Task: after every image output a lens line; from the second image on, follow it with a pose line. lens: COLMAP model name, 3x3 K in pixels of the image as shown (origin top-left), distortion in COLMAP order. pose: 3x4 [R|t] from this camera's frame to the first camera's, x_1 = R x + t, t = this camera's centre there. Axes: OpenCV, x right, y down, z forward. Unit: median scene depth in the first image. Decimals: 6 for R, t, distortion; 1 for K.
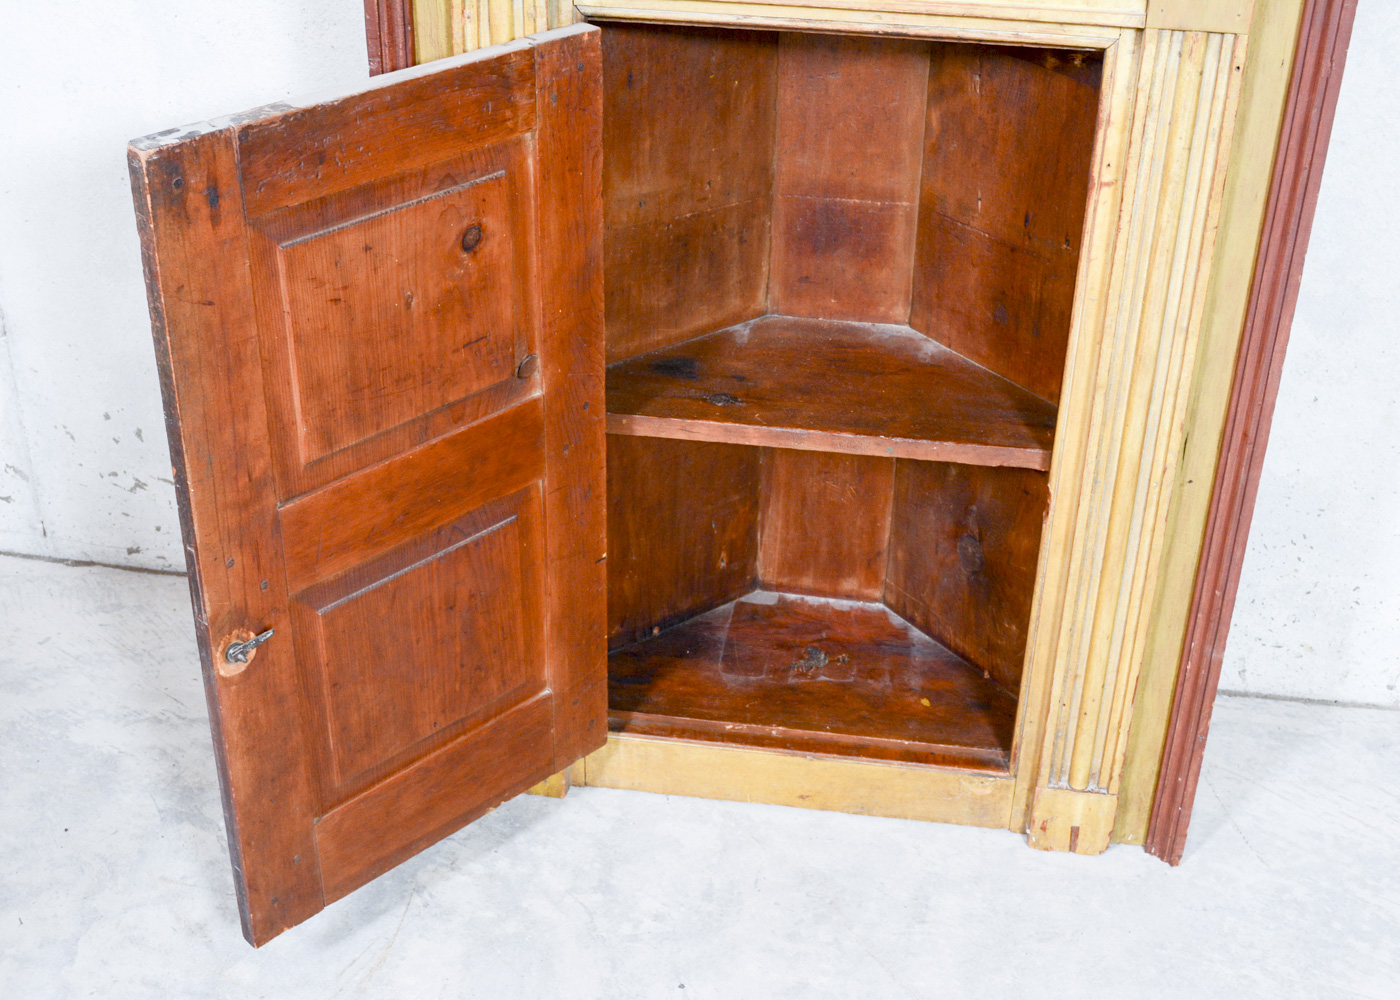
lens RADIAL K [[1739.6, 0, 693.2], [0, 1739.6, 526.9], [0, 0, 1]] dist [-0.027441, 0.000000]
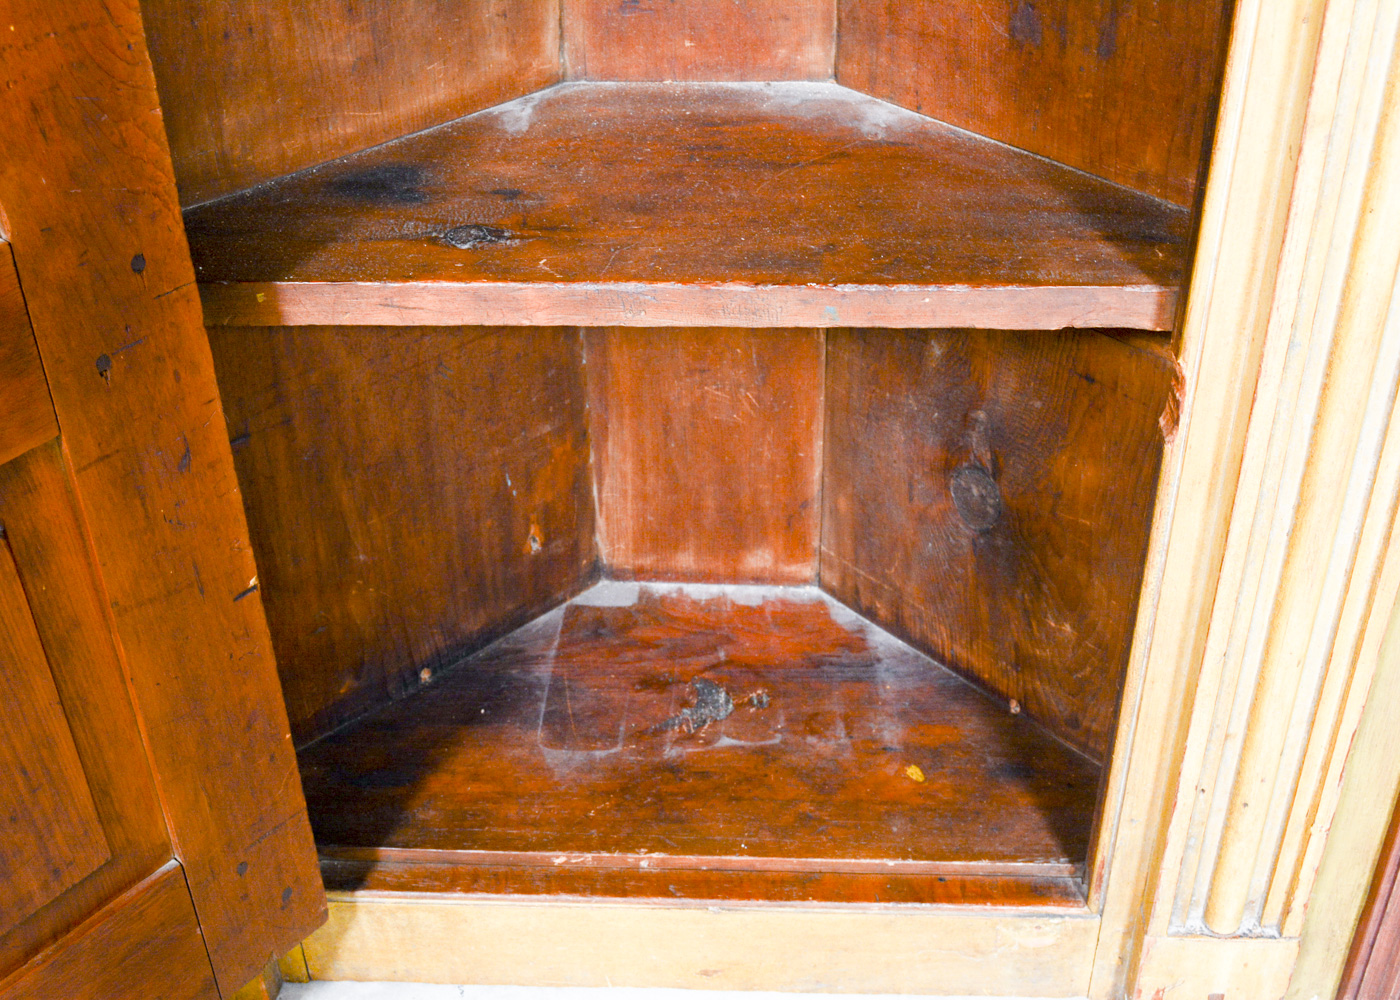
lens RADIAL K [[1540.5, 0, 687.8], [0, 1540.5, 494.4], [0, 0, 1]] dist [-0.042868, 0.000000]
pose [[0.994927, -0.084416, 0.054717, 0.044638], [0.081804, 0.995475, 0.048345, -0.017341], [-0.058550, -0.043623, 0.997331, 0.544507]]
